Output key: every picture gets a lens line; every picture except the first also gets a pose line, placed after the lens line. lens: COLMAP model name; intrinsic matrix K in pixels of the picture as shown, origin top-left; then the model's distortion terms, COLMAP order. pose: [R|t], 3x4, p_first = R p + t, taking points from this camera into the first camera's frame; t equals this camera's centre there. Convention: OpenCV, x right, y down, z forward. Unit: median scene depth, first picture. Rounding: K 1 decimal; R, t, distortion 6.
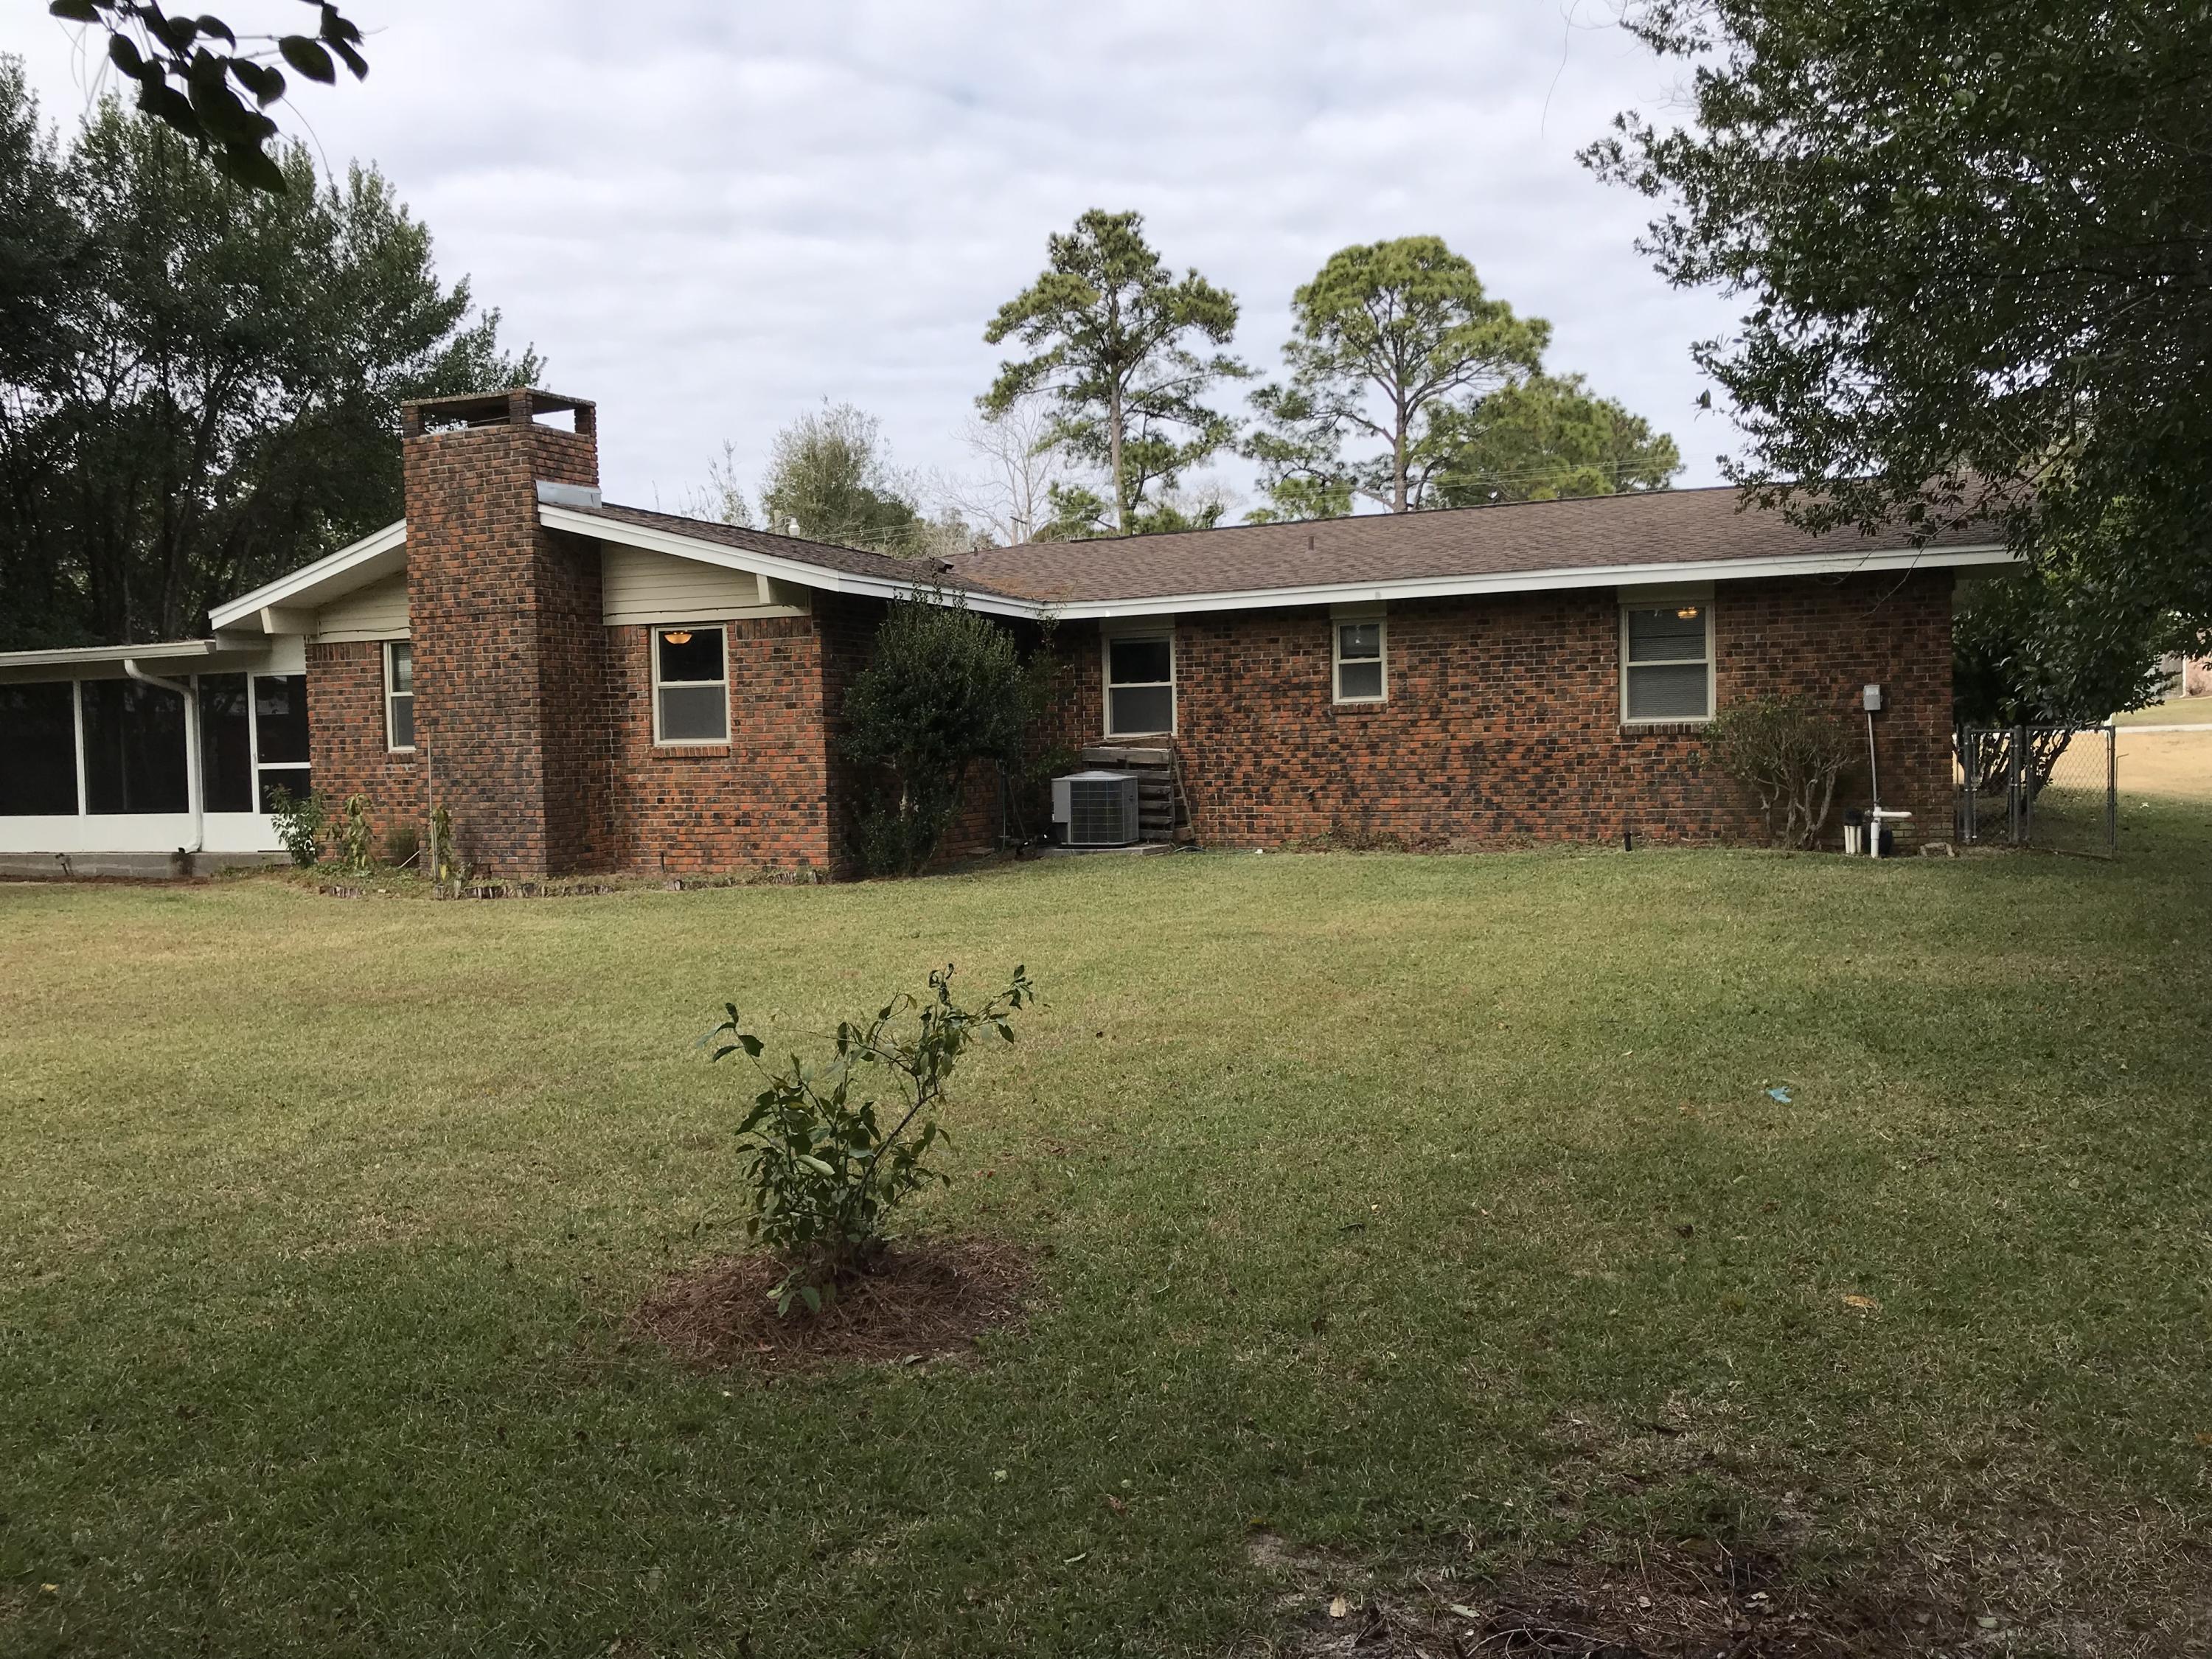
lens RADIAL K [[1761.7, 0, 1106.3], [0, 1761.7, 791.0], [0, 0, 1]] dist [0.008129, 0.000589]
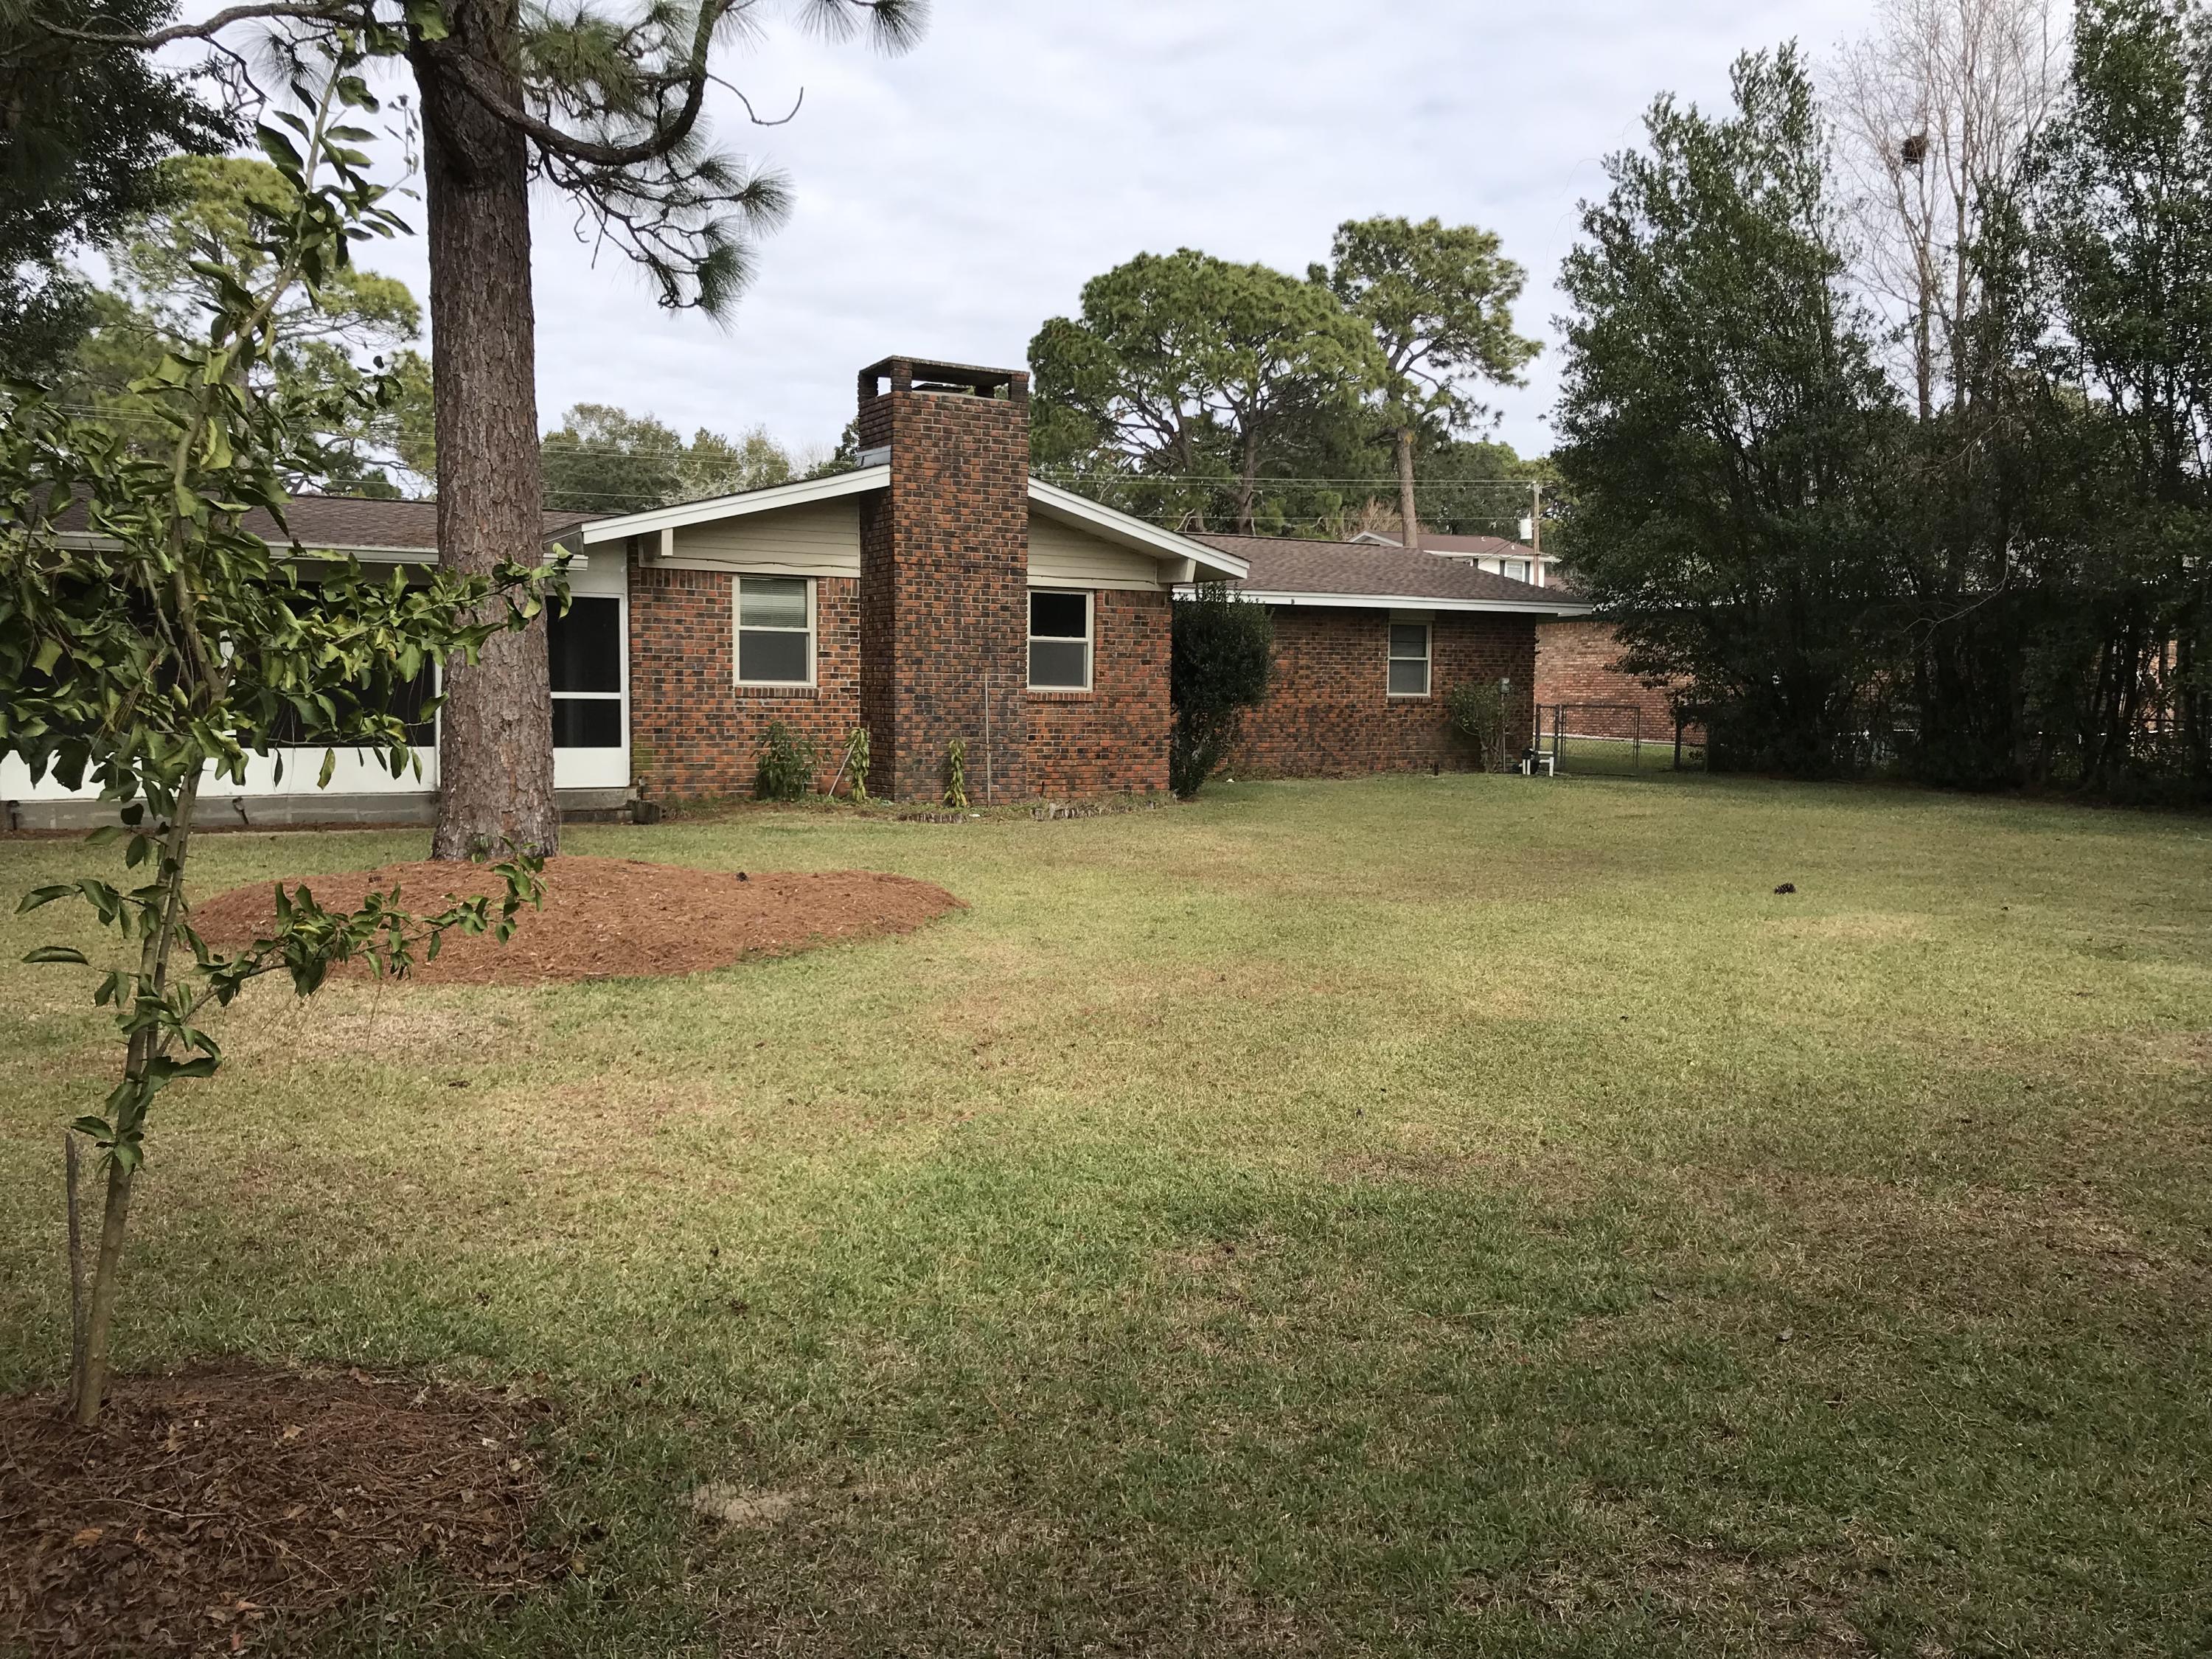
lens RADIAL K [[1766.3, 0, 1106.0], [0, 1766.3, 829.5], [0, 0, 1]] dist [0.112518, -0.311972]
pose [[0.612626, -0.028885, 0.789845, -1.174323], [-0.003462, 0.999224, 0.039227, 0.020660], [-0.790365, -0.026766, 0.612051, 0.243250]]
